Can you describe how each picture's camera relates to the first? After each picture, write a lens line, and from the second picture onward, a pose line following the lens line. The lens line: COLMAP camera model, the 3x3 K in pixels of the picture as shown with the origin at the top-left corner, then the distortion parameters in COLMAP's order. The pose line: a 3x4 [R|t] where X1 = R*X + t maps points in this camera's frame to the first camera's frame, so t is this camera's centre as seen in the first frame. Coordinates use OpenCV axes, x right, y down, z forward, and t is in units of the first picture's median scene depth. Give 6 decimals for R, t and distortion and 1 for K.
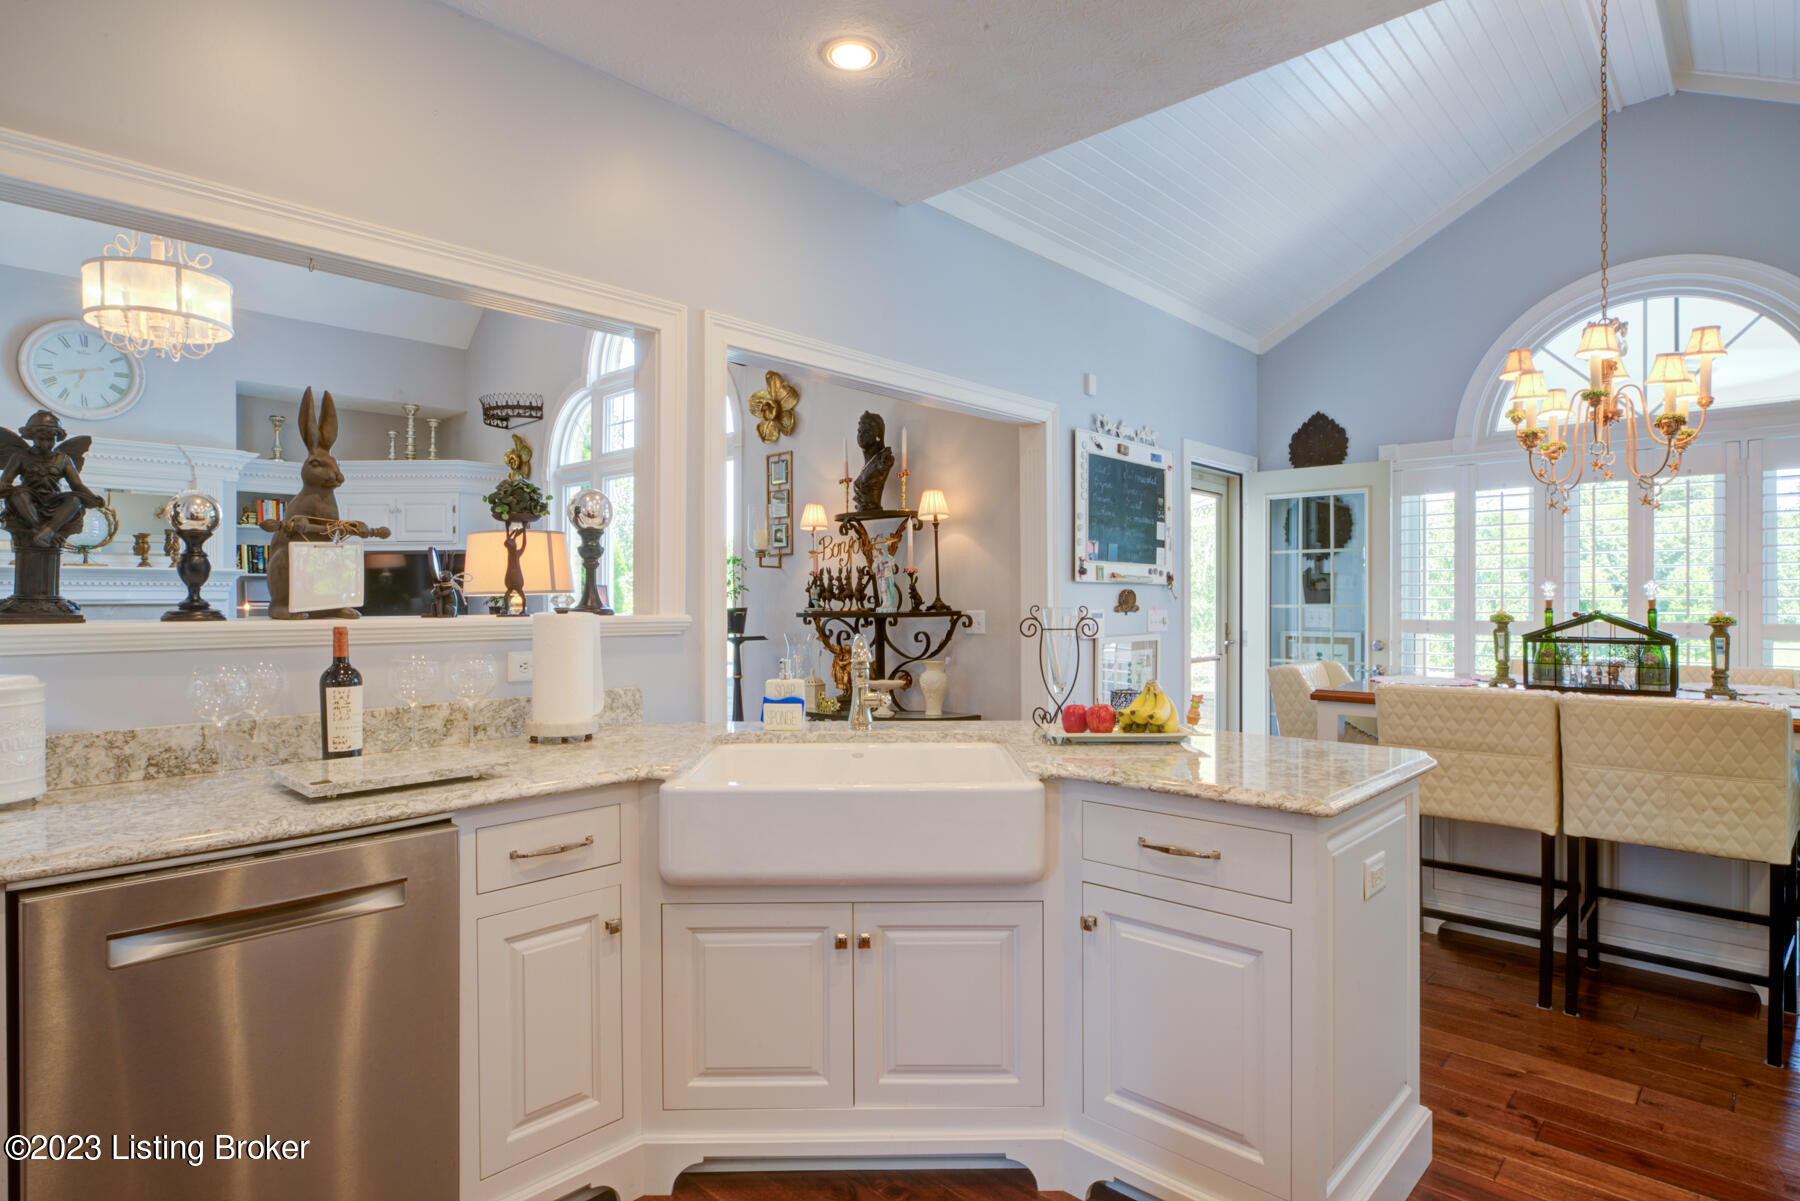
lens RADIAL K [[949.7, 0, 899.3], [0, 949.7, 602.6], [0, 0, 1]] dist [-0.006166, 0.000730]
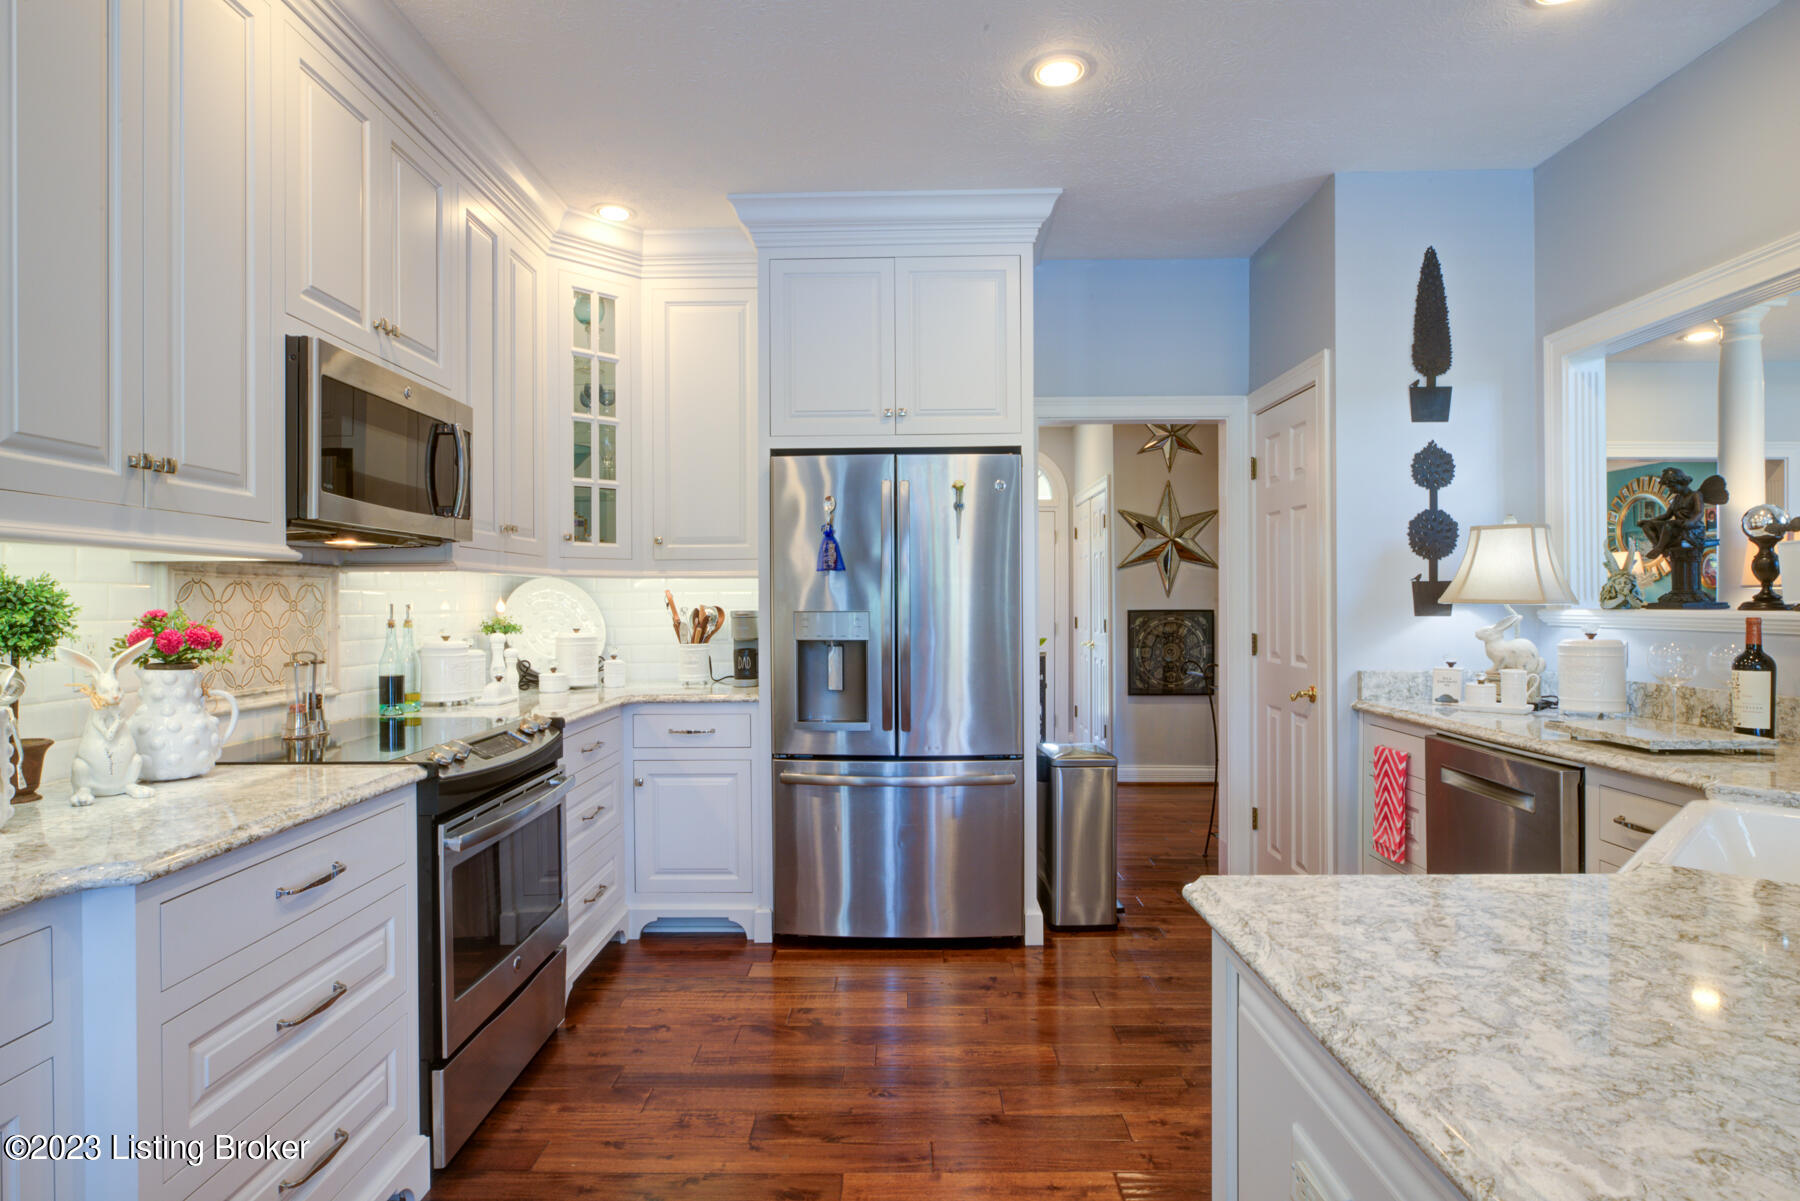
lens RADIAL K [[949.7, 0, 898.9], [0, 949.7, 599.3], [0, 0, 1]] dist [-0.006166, 0.000730]
pose [[-0.732428, 0.002424, -0.680840, 0.984337], [-0.000159, 0.999993, 0.003731, 0.000975], [0.680844, 0.002842, -0.732423, 1.234707]]
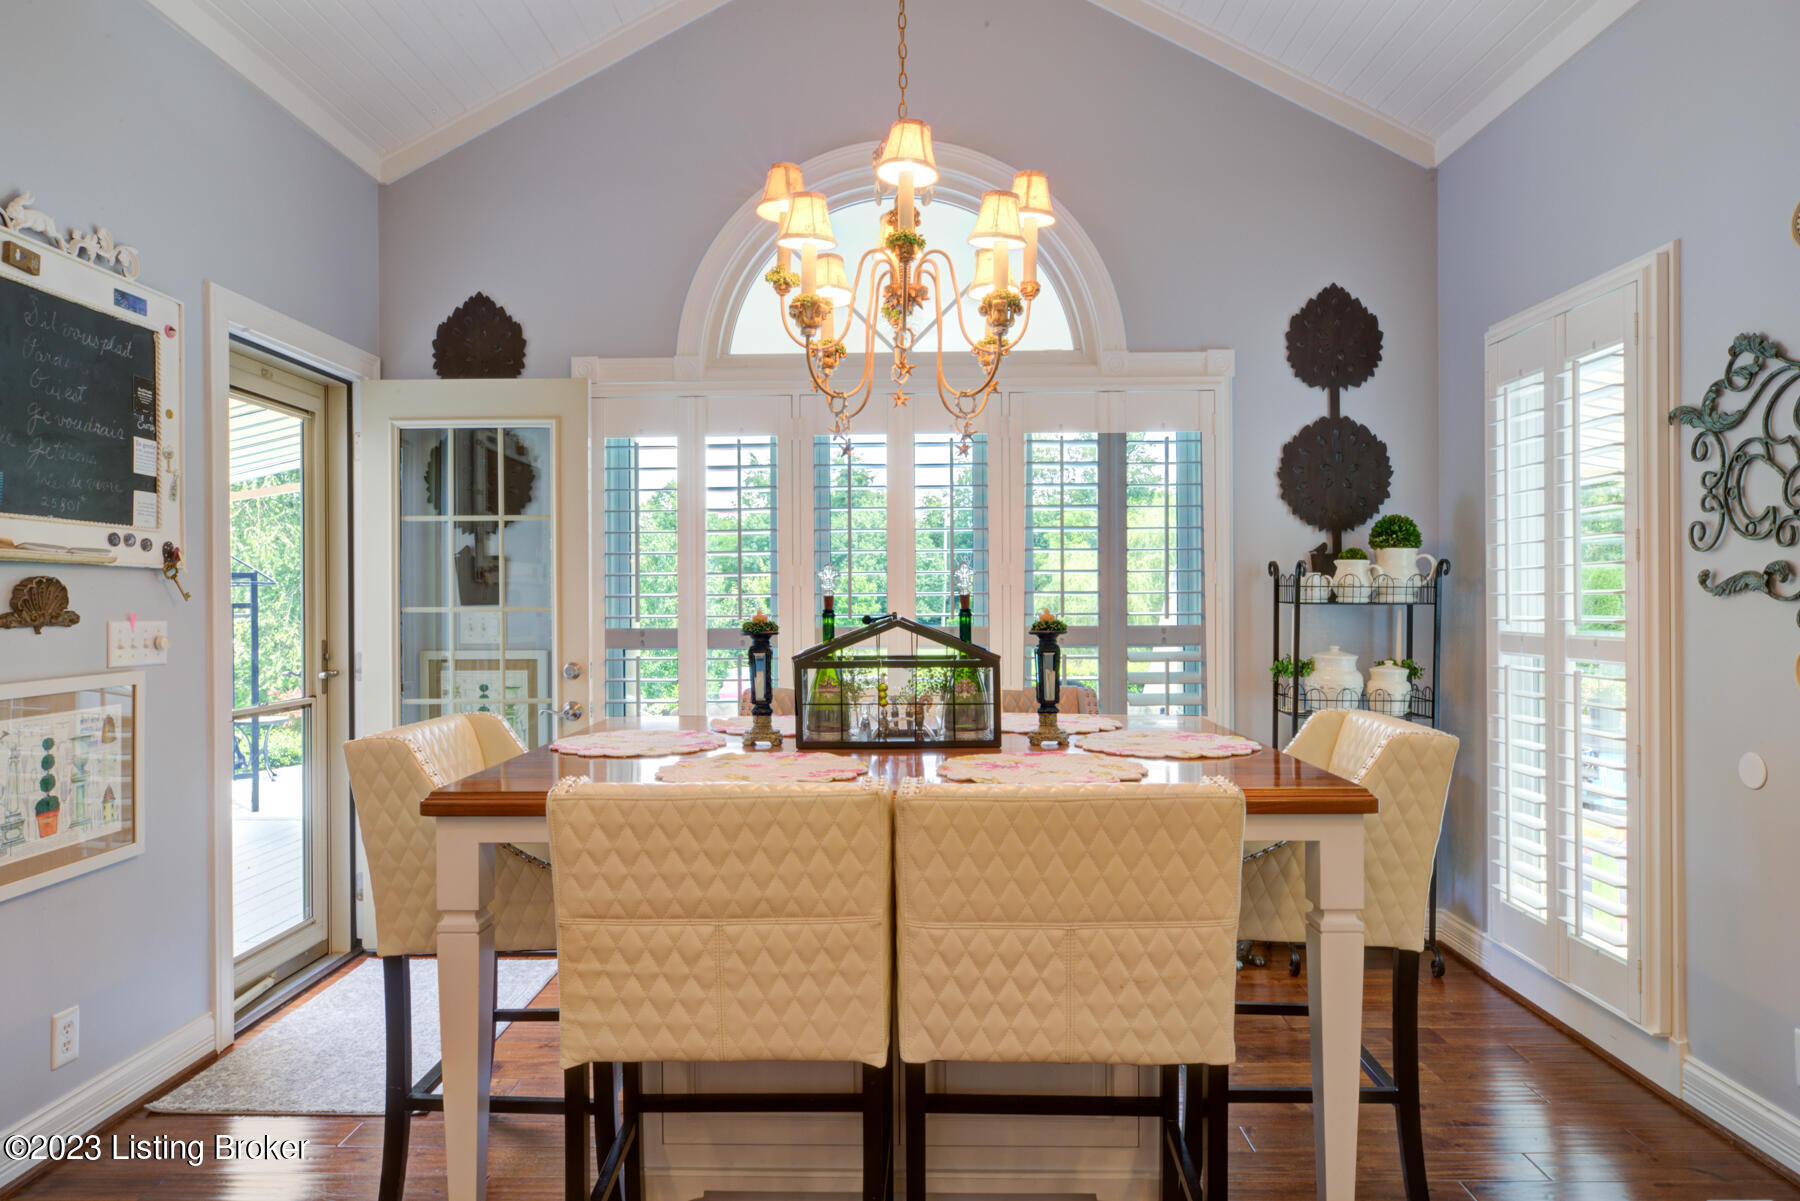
lens RADIAL K [[1121.9, 0, 900.1], [0, 1121.9, 601.0], [0, 0, 1]] dist [-0.008248, 0.002877]
pose [[0.737742, -0.005418, 0.675061, 0.238822], [0.007219, 0.999974, 0.000136, 0.000492], [-0.675044, 0.004772, 0.737762, 0.443218]]
